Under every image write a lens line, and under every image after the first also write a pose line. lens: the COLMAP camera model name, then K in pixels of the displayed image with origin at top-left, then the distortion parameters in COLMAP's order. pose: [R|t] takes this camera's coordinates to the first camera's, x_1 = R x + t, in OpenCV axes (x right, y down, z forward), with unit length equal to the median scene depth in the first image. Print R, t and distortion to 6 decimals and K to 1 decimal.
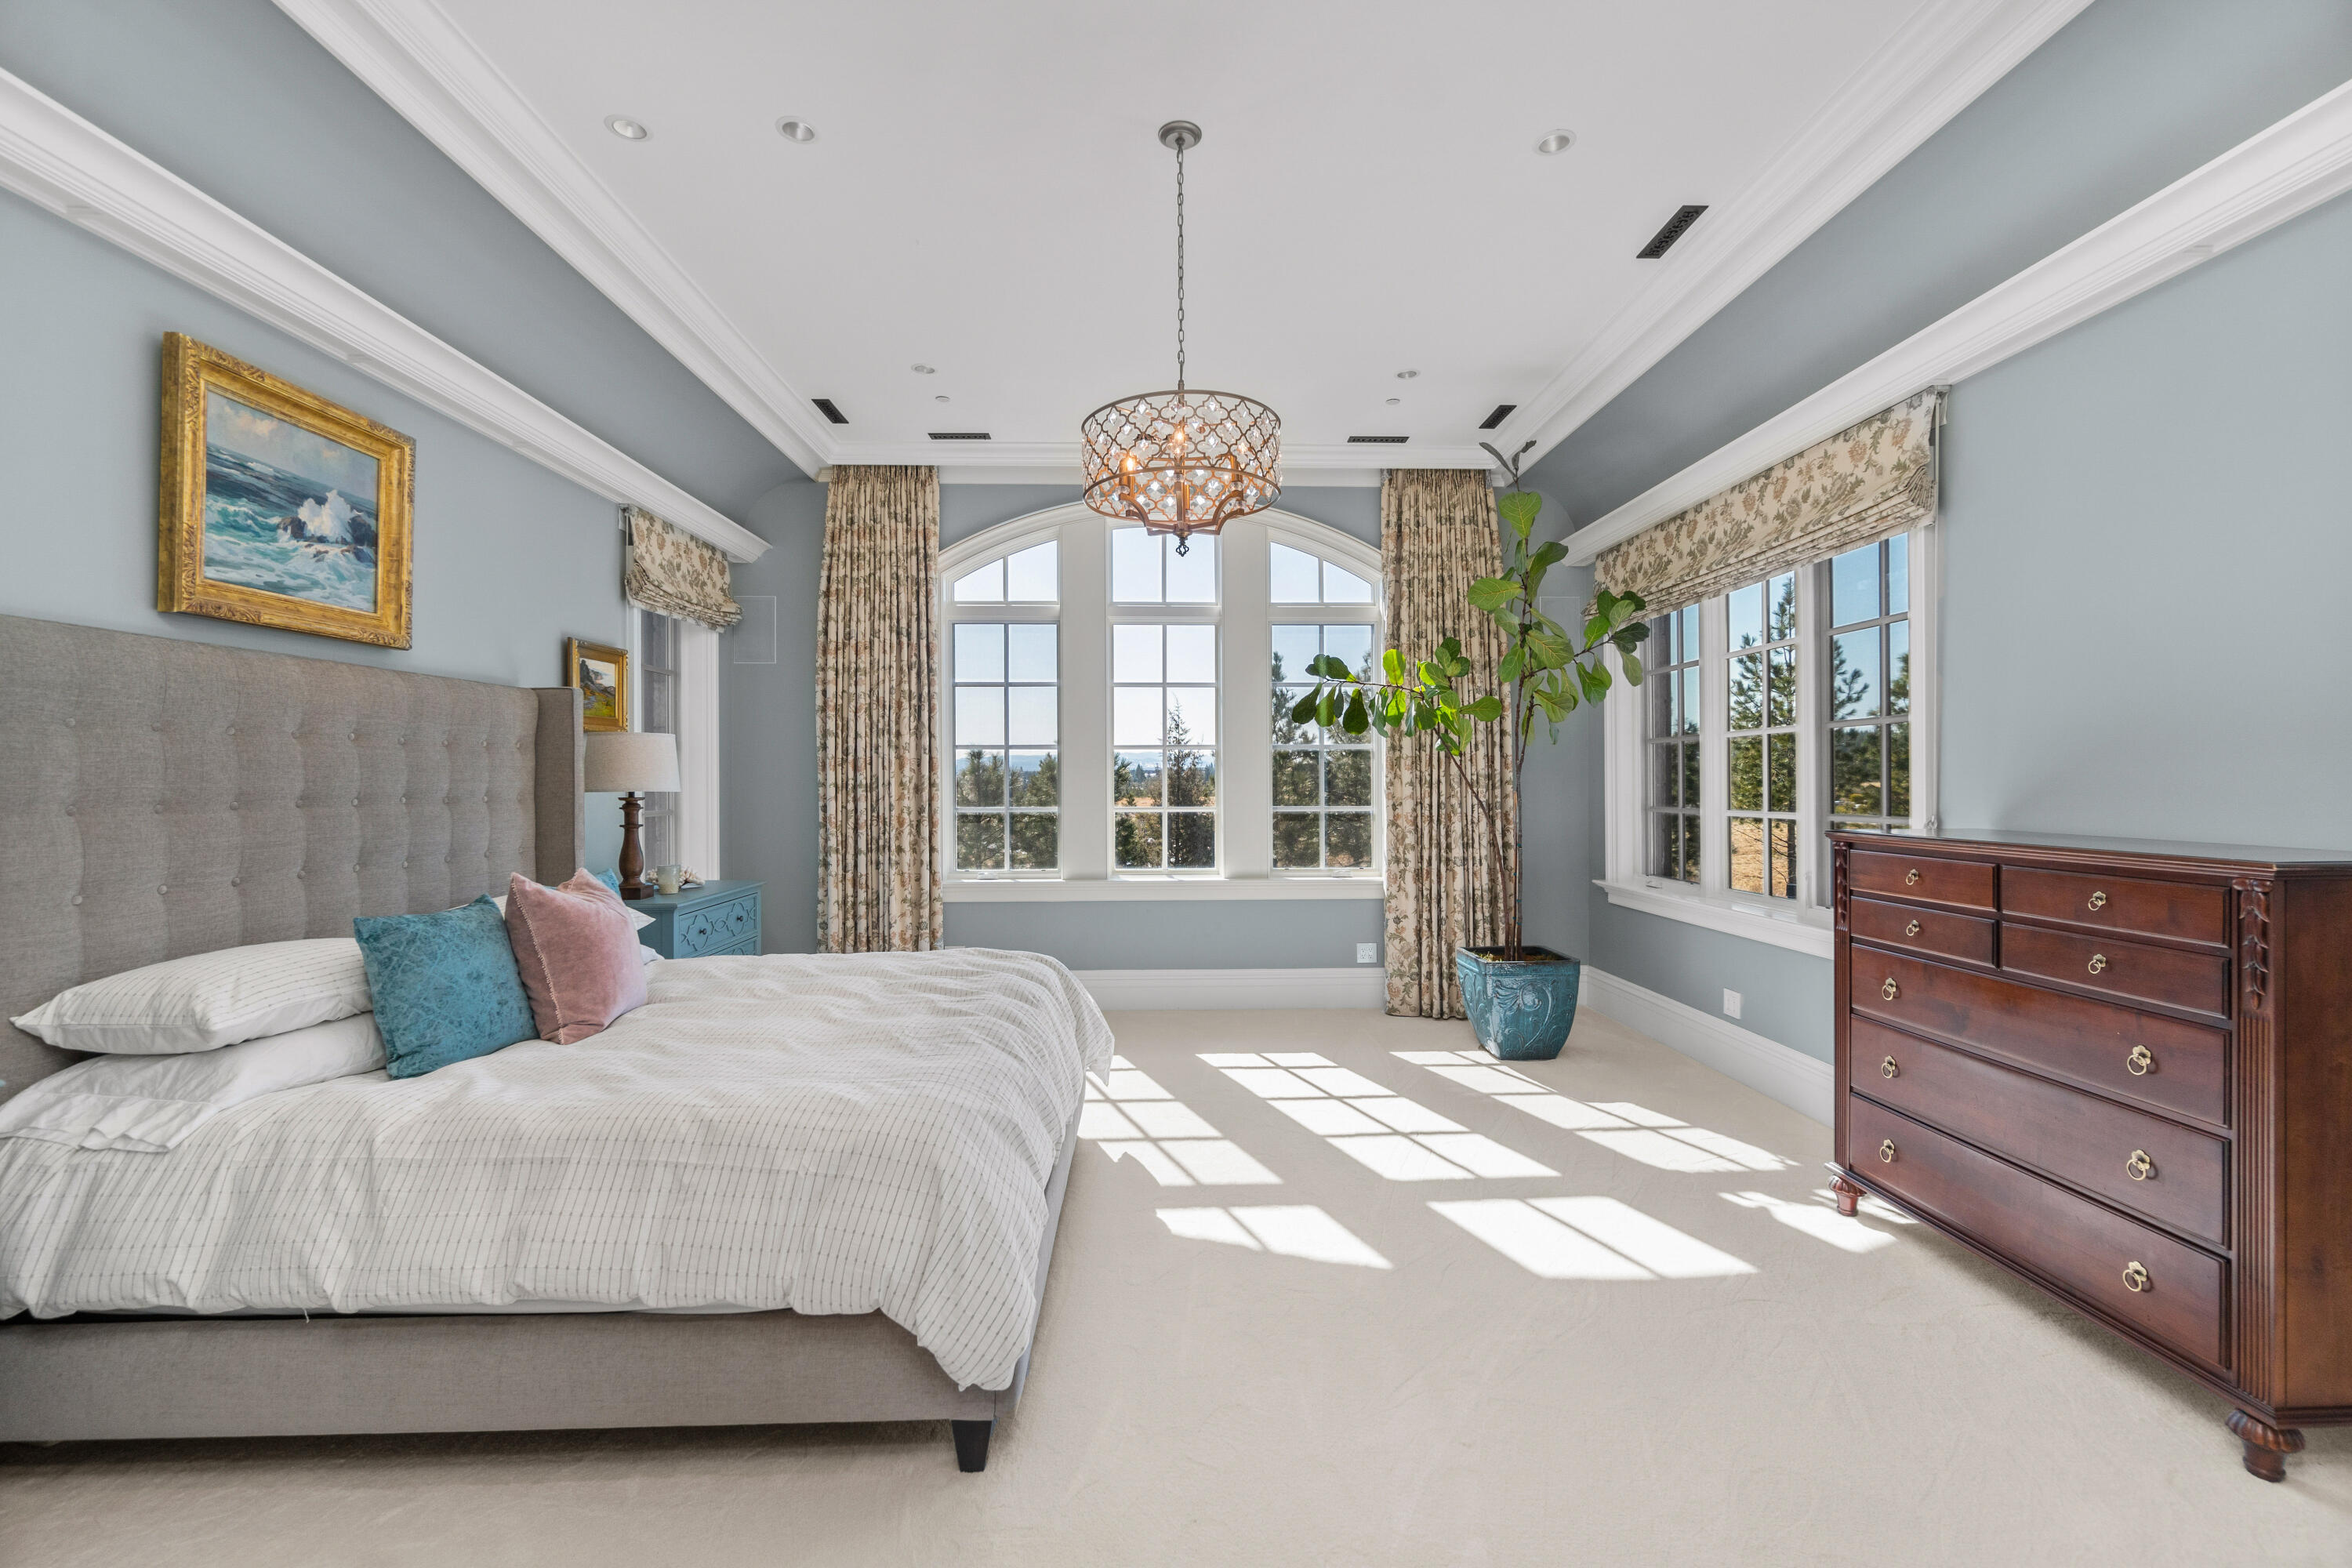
lens RADIAL K [[1024.8, 0, 1182.1], [0, 1024.8, 785.3], [0, 0, 1]] dist [0.002107, 0.000478]
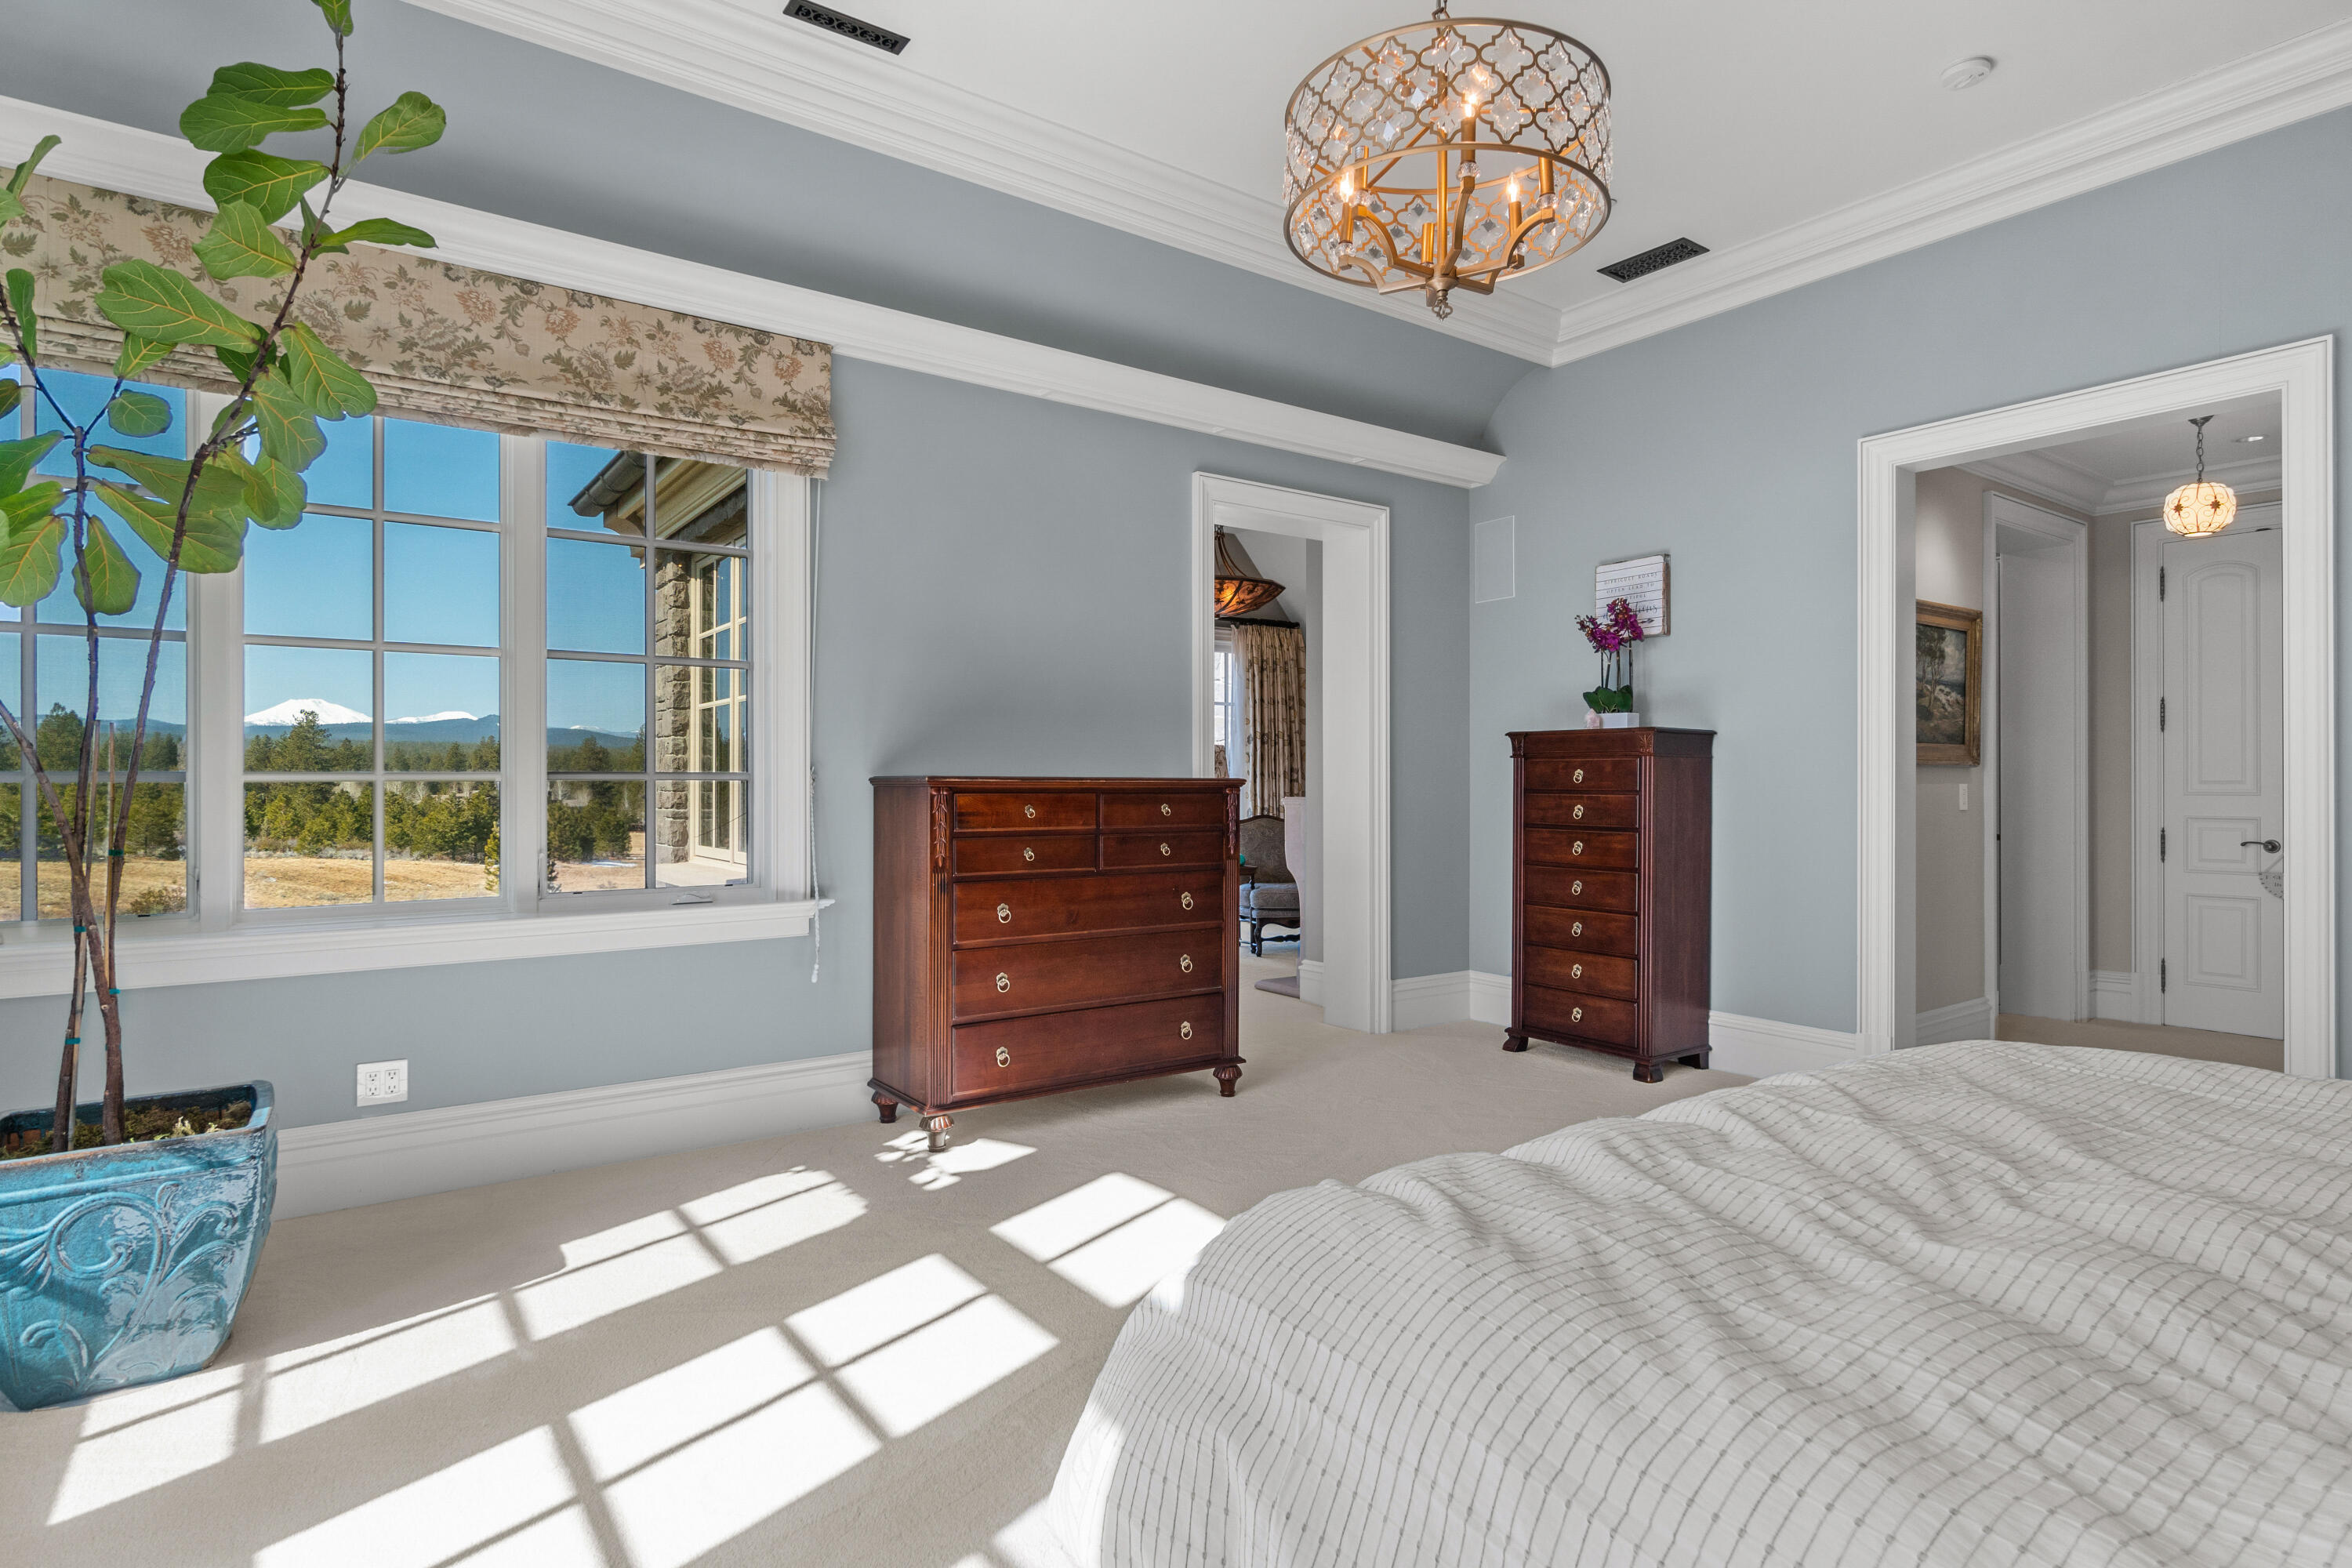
lens RADIAL K [[1210.7, 0, 1176.0], [0, 1210.7, 784.0], [0, 0, 1]] dist [0.001892, 0.000465]
pose [[-0.552692, 0.004003, 0.833376, -0.331040], [0.004834, 0.999987, -0.001597, 0.035997], [-0.833371, 0.003145, -0.552704, 0.992010]]
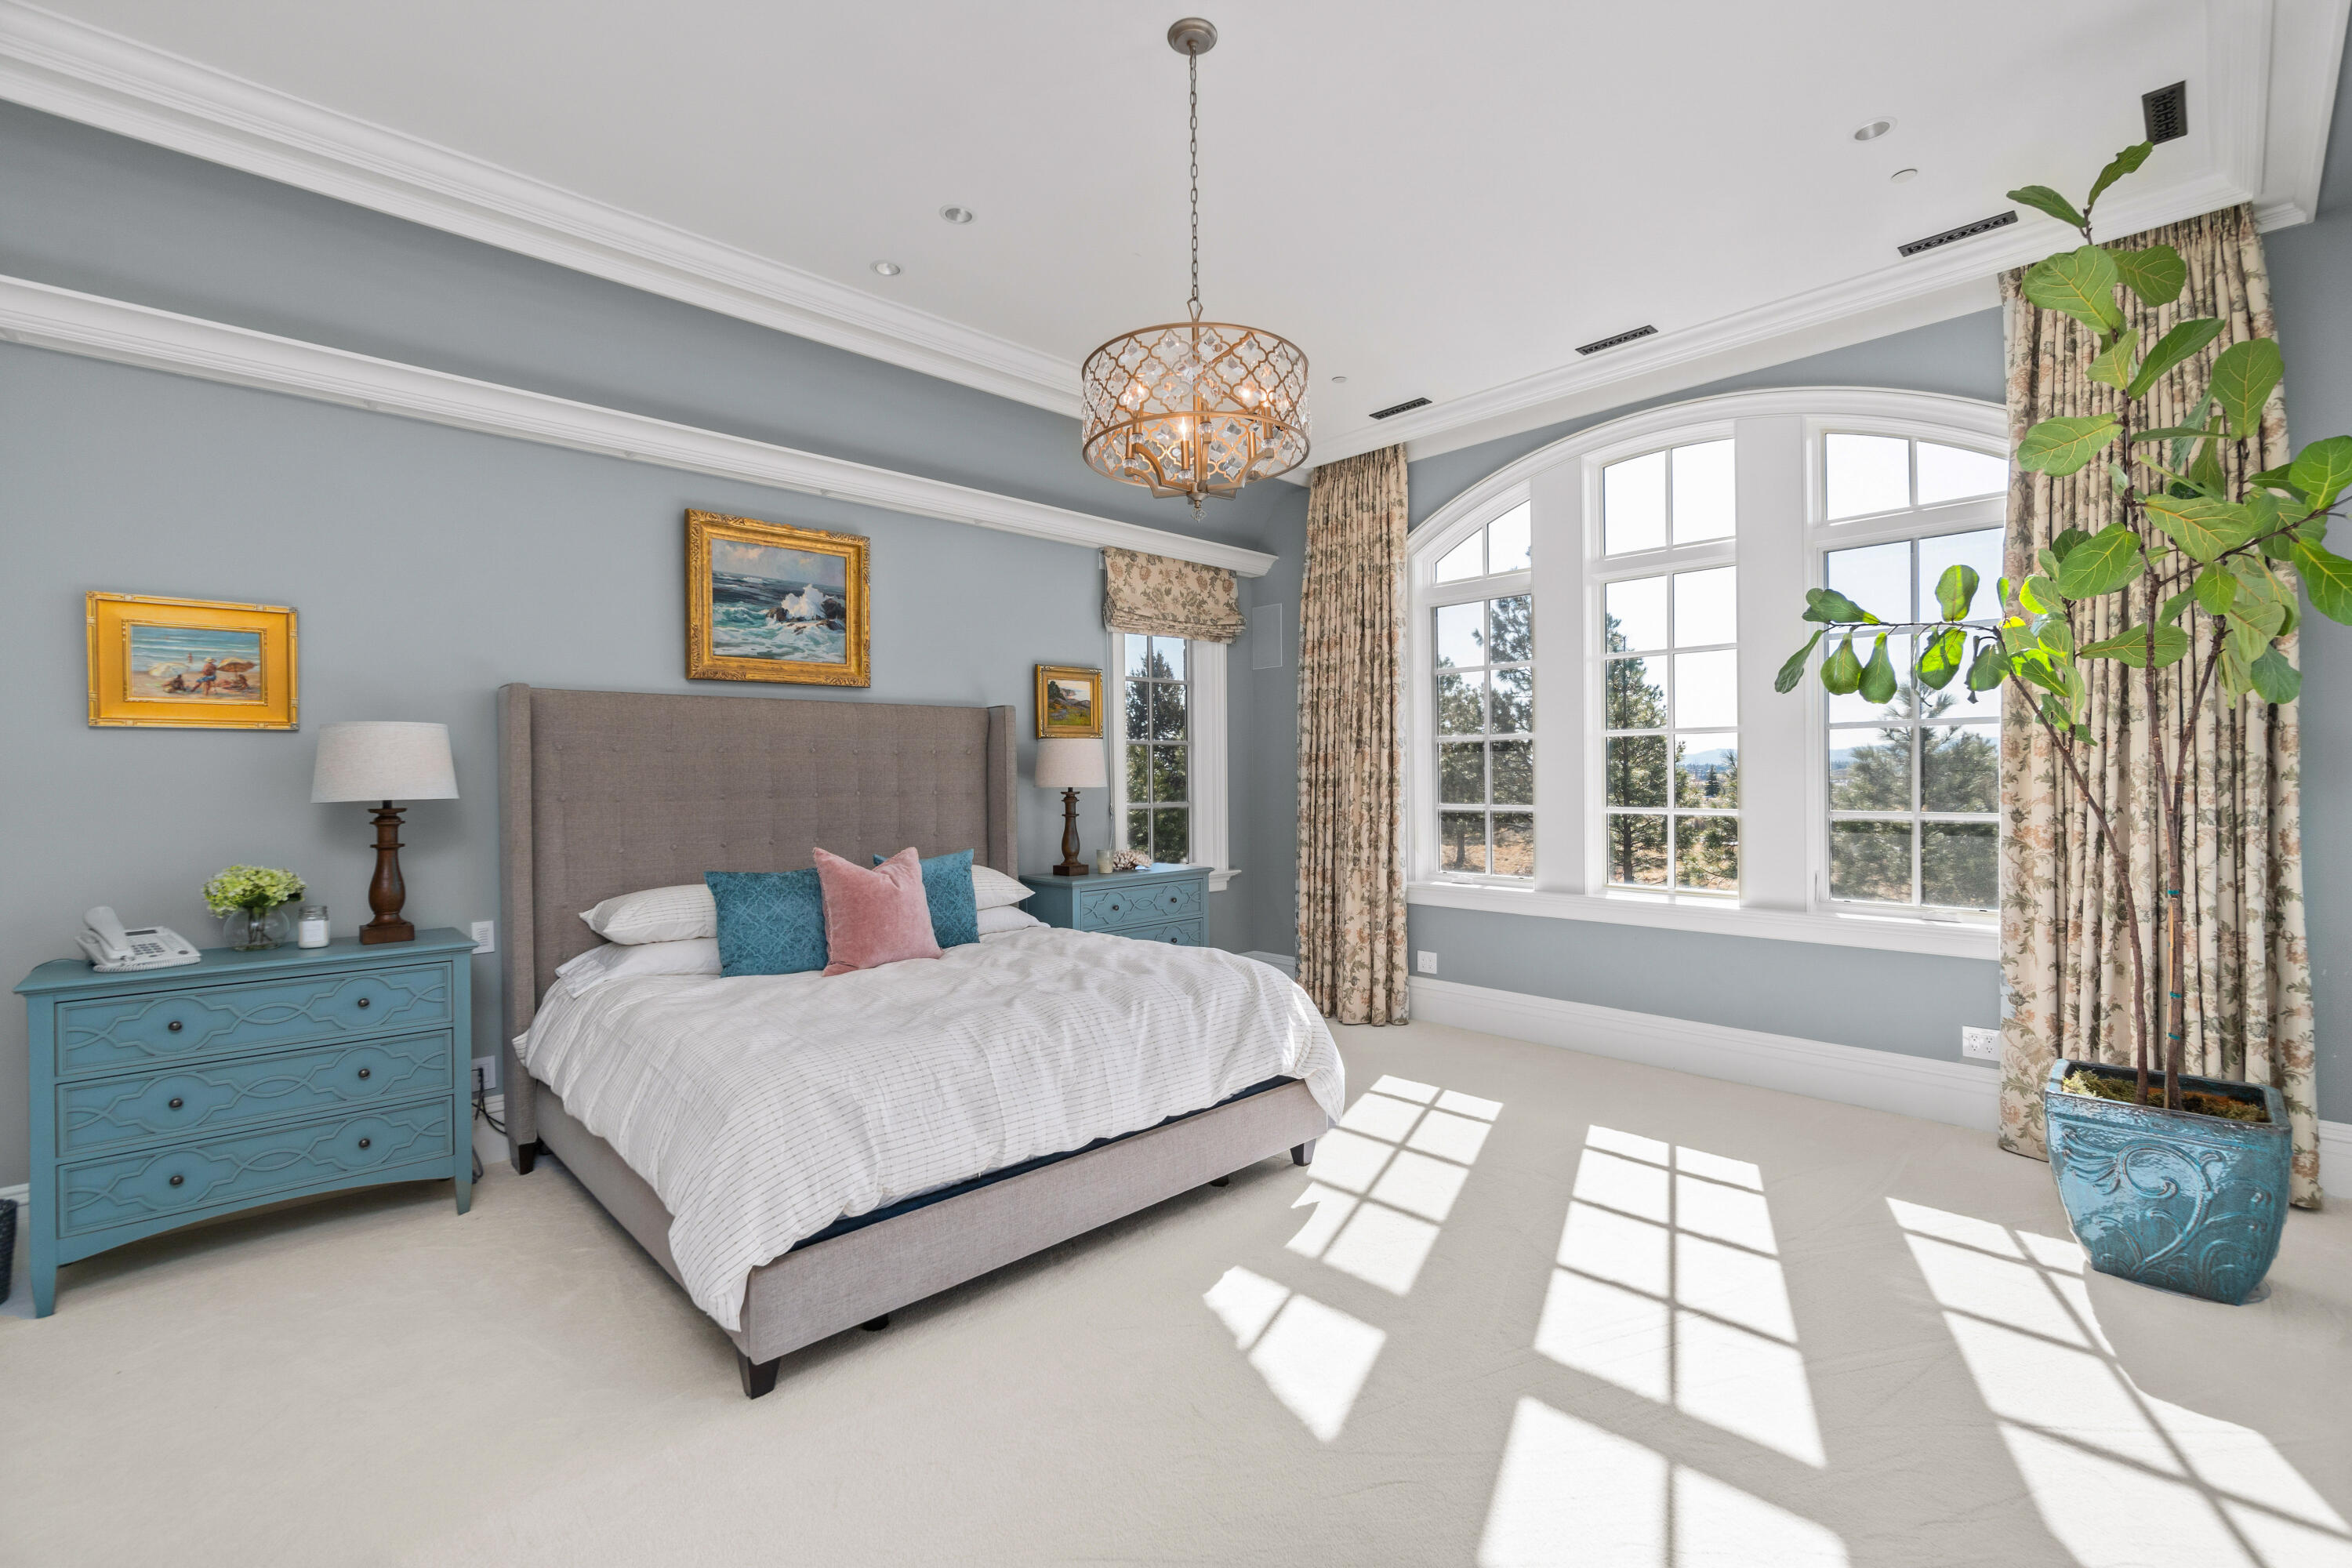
lens RADIAL K [[1024.8, 0, 1182.1], [0, 1024.8, 785.3], [0, 0, 1]] dist [0.002107, 0.000478]
pose [[0.668585, 0.003866, -0.743626, 0.414817], [0.002892, 0.999965, 0.007798, -0.004615], [0.743630, -0.007365, 0.668551, 0.263701]]
